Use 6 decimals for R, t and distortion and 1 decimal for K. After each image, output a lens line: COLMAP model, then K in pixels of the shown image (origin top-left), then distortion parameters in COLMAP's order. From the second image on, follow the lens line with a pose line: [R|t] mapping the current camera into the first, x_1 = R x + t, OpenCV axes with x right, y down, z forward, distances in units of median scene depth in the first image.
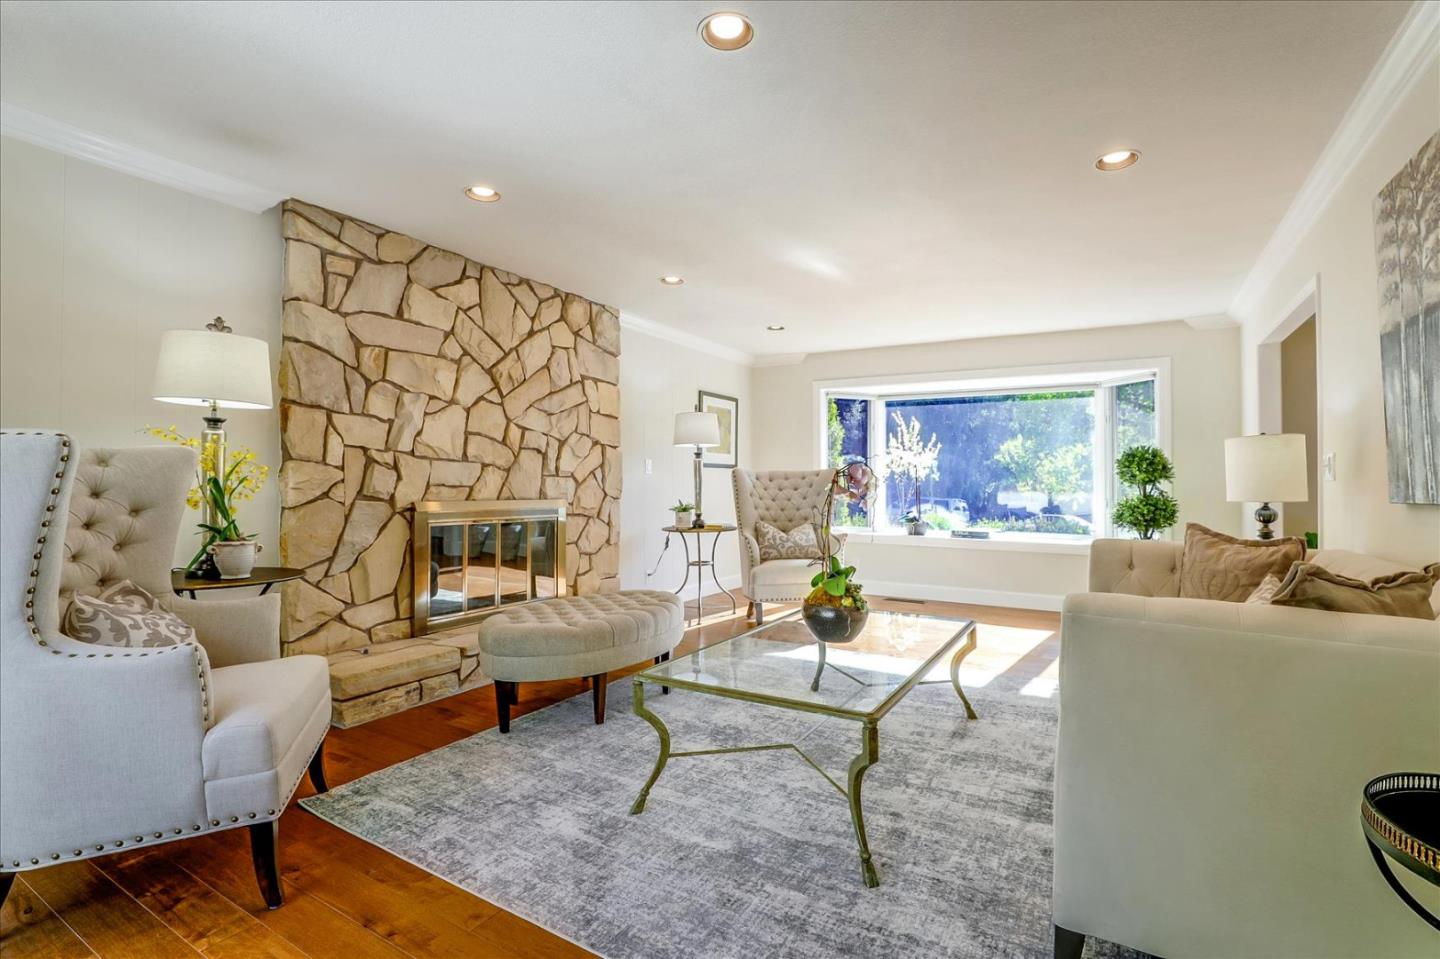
lens RADIAL K [[668.1, 0, 723.7], [0, 668.1, 471.2], [0, 0, 1]] dist [-0.046873, 0.015147]
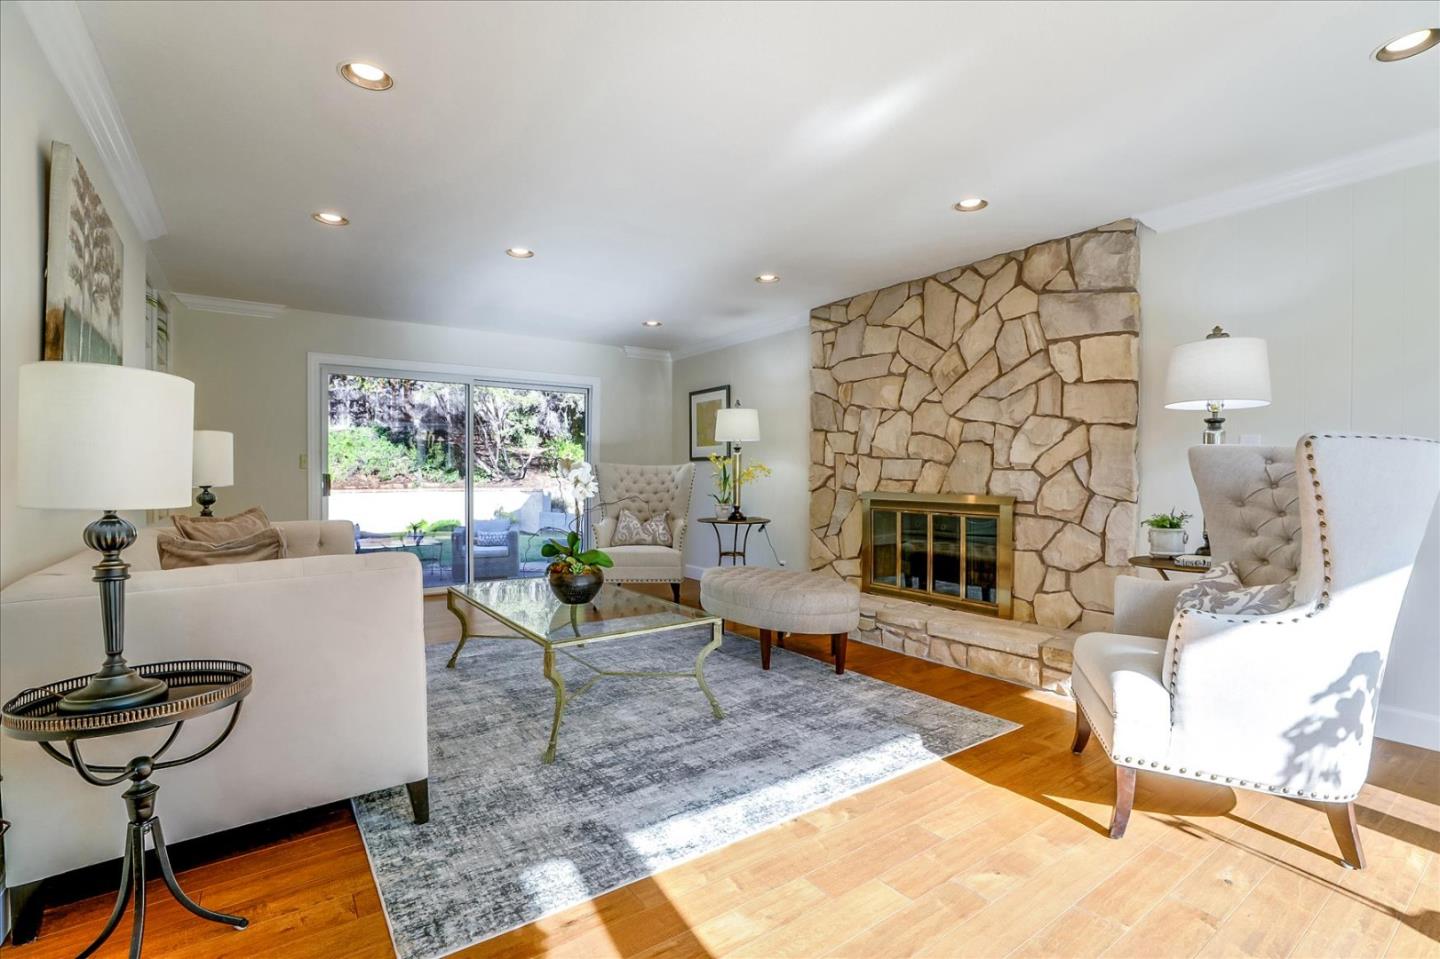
lens RADIAL K [[659.4, 0, 732.4], [0, 659.4, 483.7], [0, 0, 1]] dist [-0.043179, 0.015063]
pose [[-0.391239, 0.005803, -0.920271, 0.805850], [0.012156, 0.999925, 0.001137, 0.024415], [0.920209, -0.010742, -0.391280, 1.195987]]
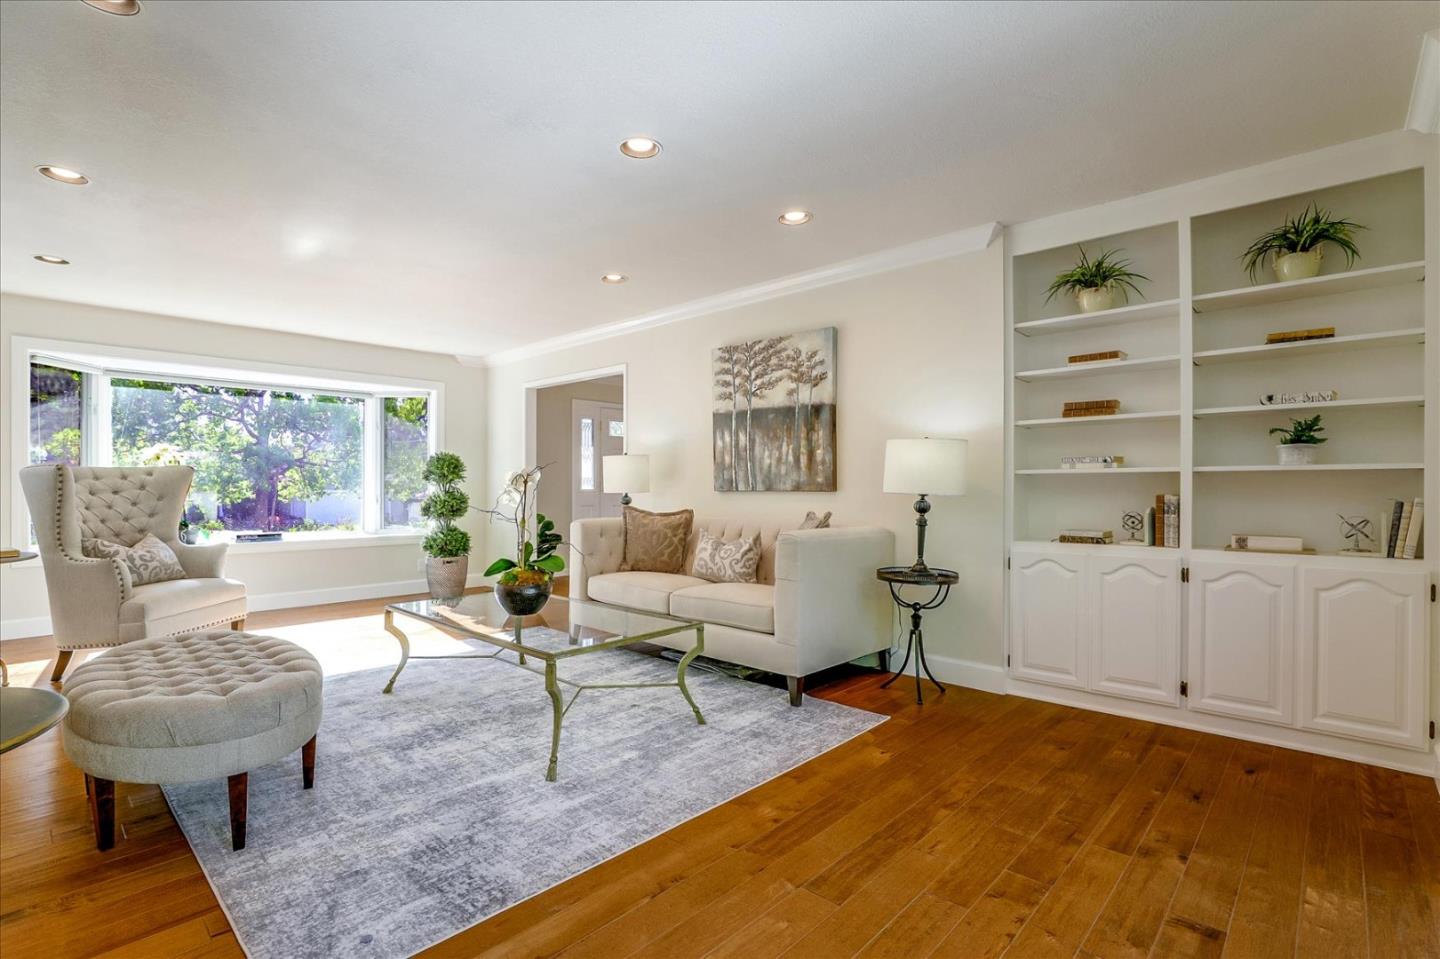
lens RADIAL K [[679.5, 0, 720.0], [0, 679.5, 479.5], [0, 0, 1]] dist [-0.046445, 0.015377]
pose [[0.218296, 0.000405, 0.975883, -0.649879], [-0.014297, 0.999894, 0.002783, 0.001620], [-0.975778, -0.014559, 0.218278, 0.266271]]
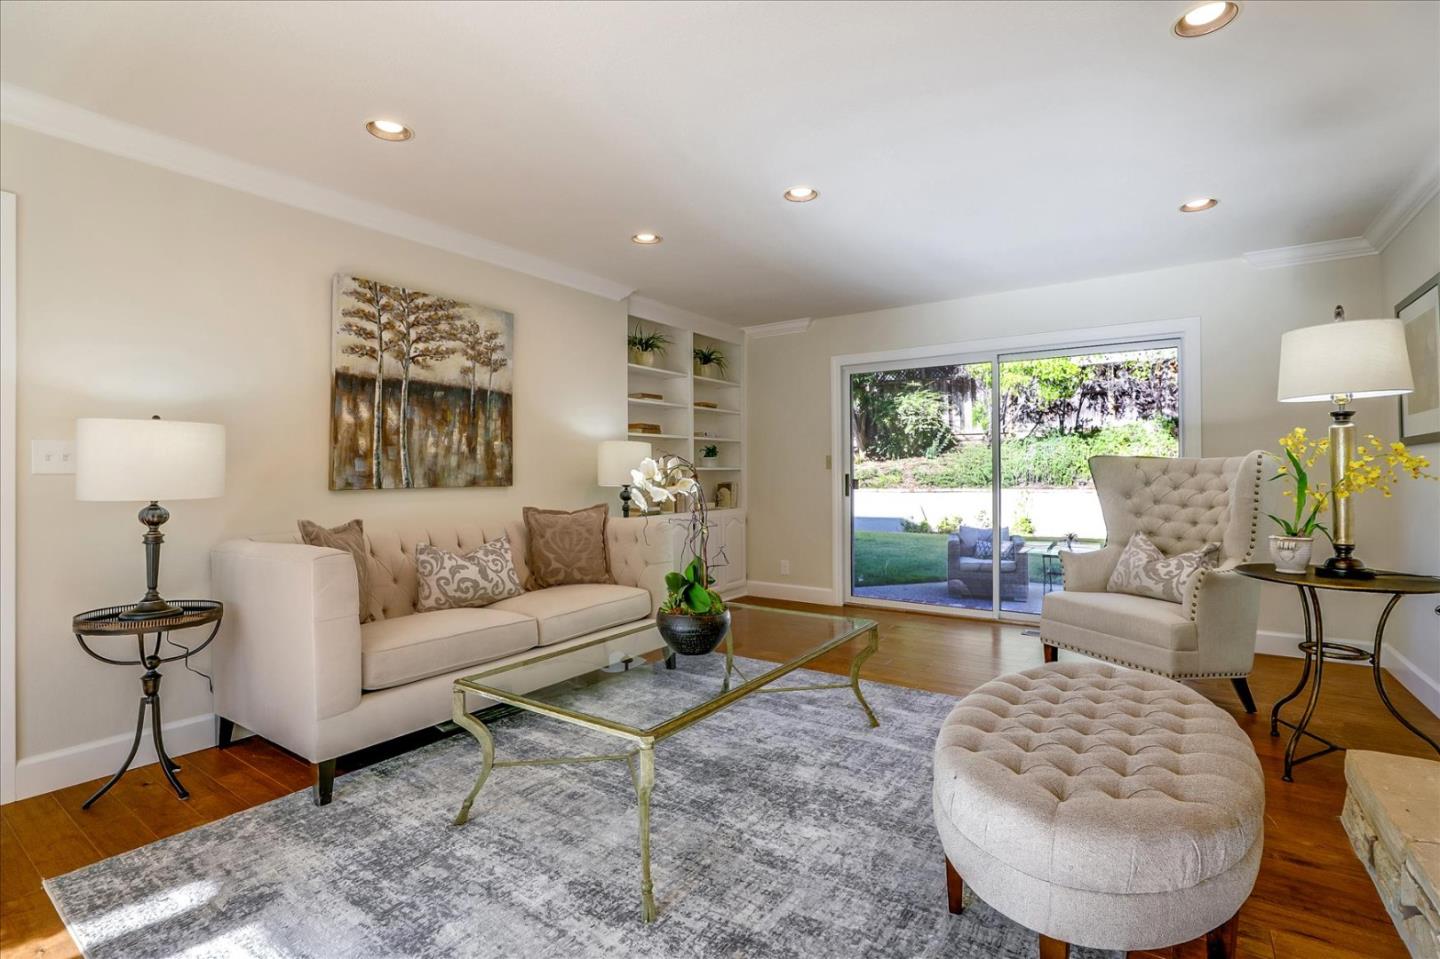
lens RADIAL K [[668.1, 0, 723.7], [0, 668.1, 471.2], [0, 0, 1]] dist [-0.046873, 0.015147]
pose [[-0.997894, -0.001362, 0.064844, 0.047429], [-0.002724, 0.999778, -0.020912, 0.018822], [-0.064801, -0.021045, -0.997676, 1.303003]]
